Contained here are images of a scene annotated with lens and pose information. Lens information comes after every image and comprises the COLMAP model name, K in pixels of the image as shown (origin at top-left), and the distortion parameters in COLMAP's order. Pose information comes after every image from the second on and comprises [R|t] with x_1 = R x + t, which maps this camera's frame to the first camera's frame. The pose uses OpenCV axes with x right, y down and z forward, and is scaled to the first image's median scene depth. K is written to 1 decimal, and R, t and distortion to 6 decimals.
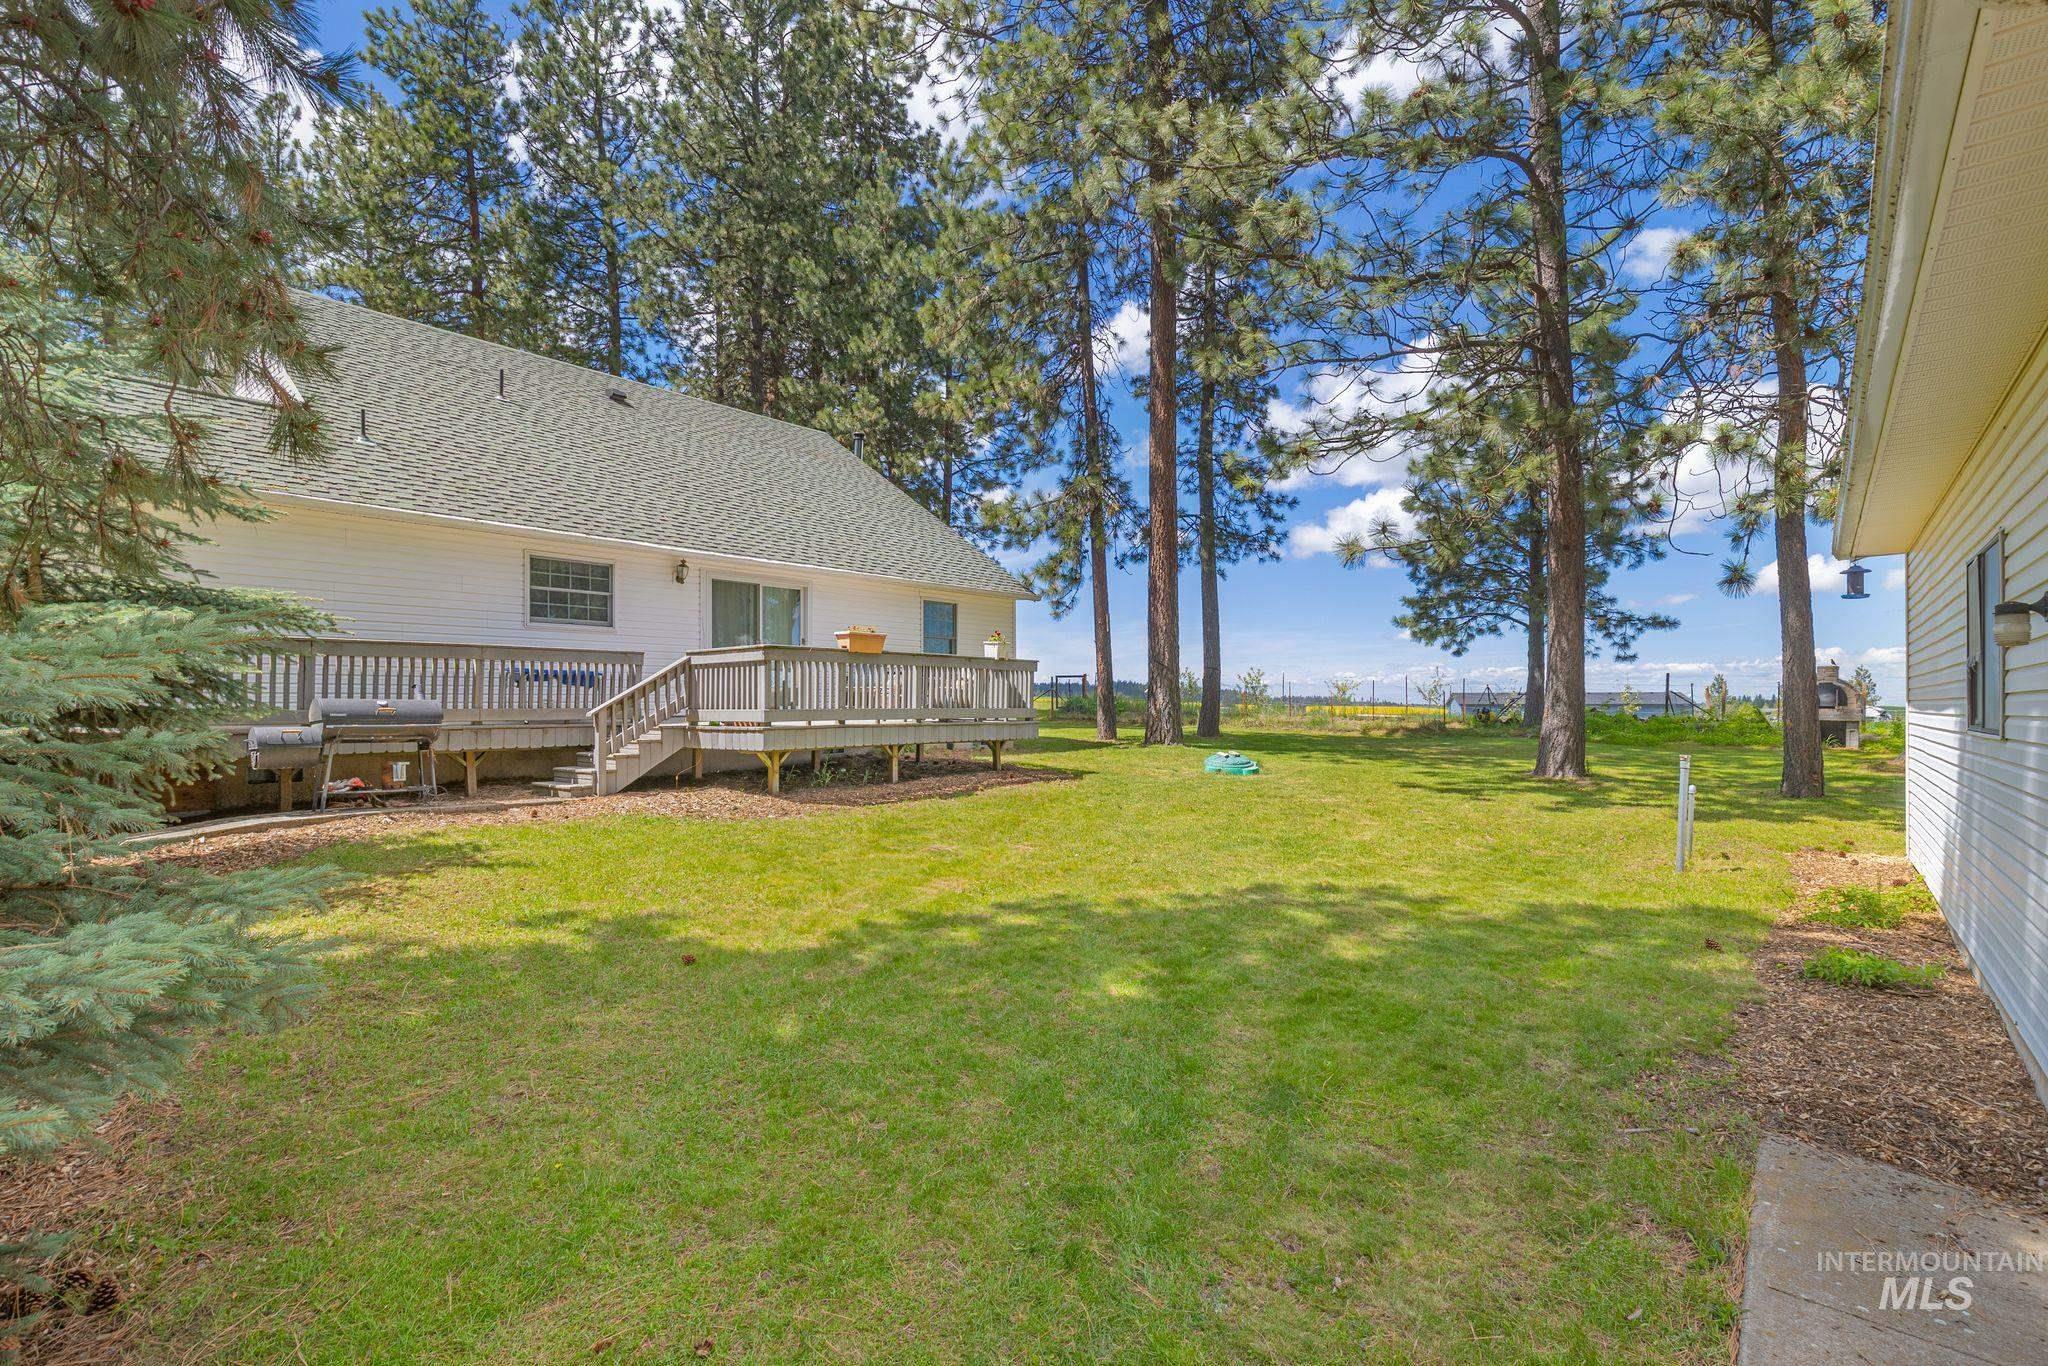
lens RADIAL K [[939.8, 0, 1026.9], [0, 939.8, 685.8], [0, 0, 1]] dist [-0.000988, 0.000090]
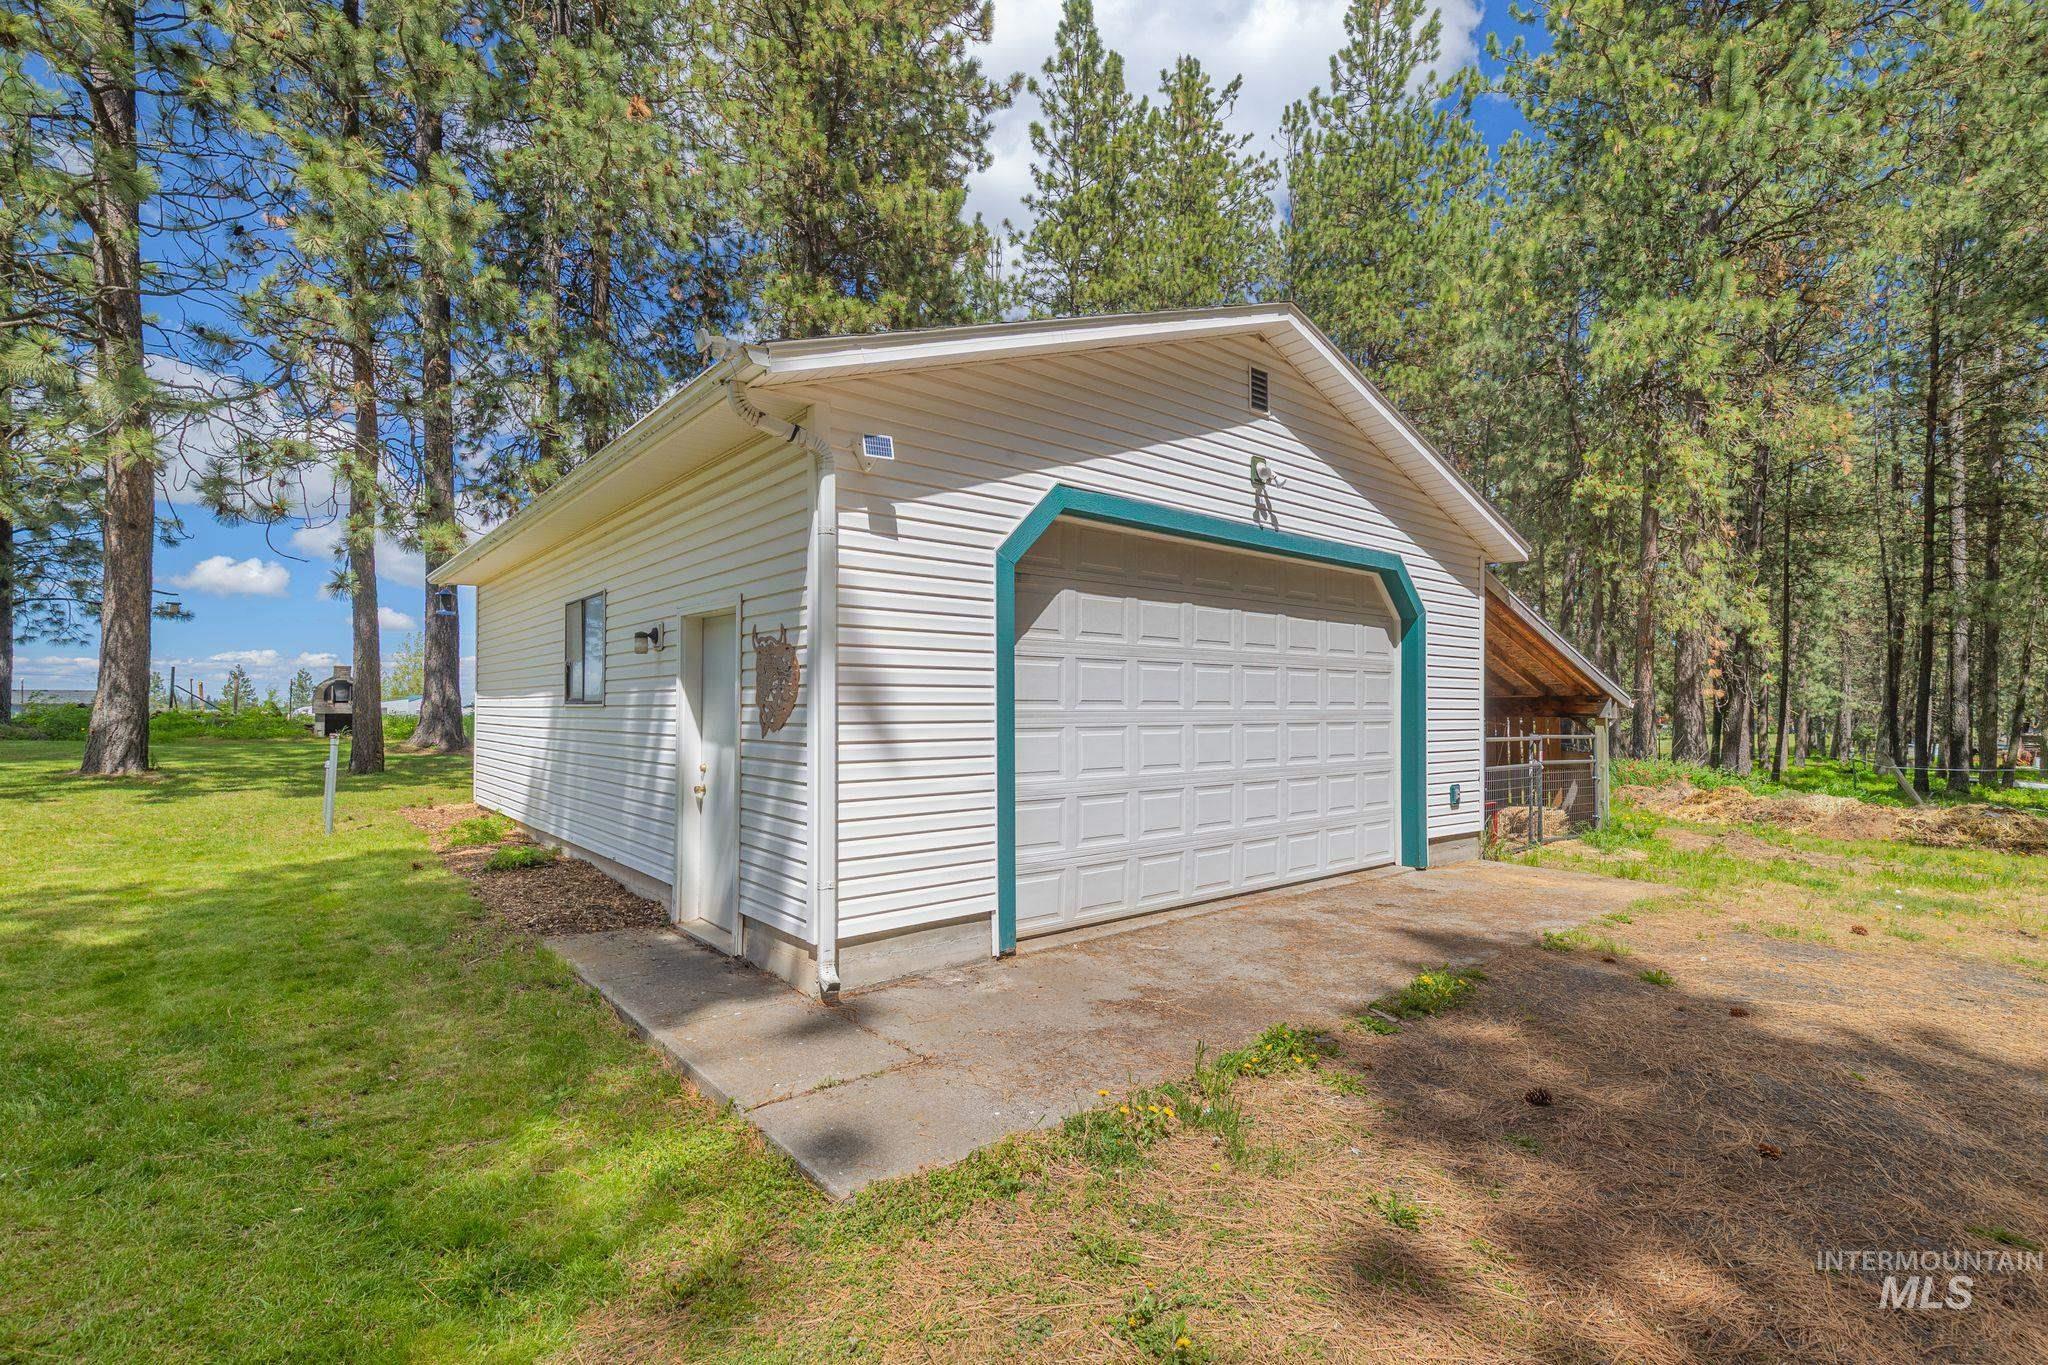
lens RADIAL K [[939.8, 0, 1024.8], [0, 939.8, 693.7], [0, 0, 1]] dist [-0.000988, 0.000090]
pose [[0.179610, 0.014445, 0.983632, -0.434404], [-0.020030, 0.999739, -0.011024, 0.027180], [-0.983534, -0.017722, 0.179852, -0.086414]]
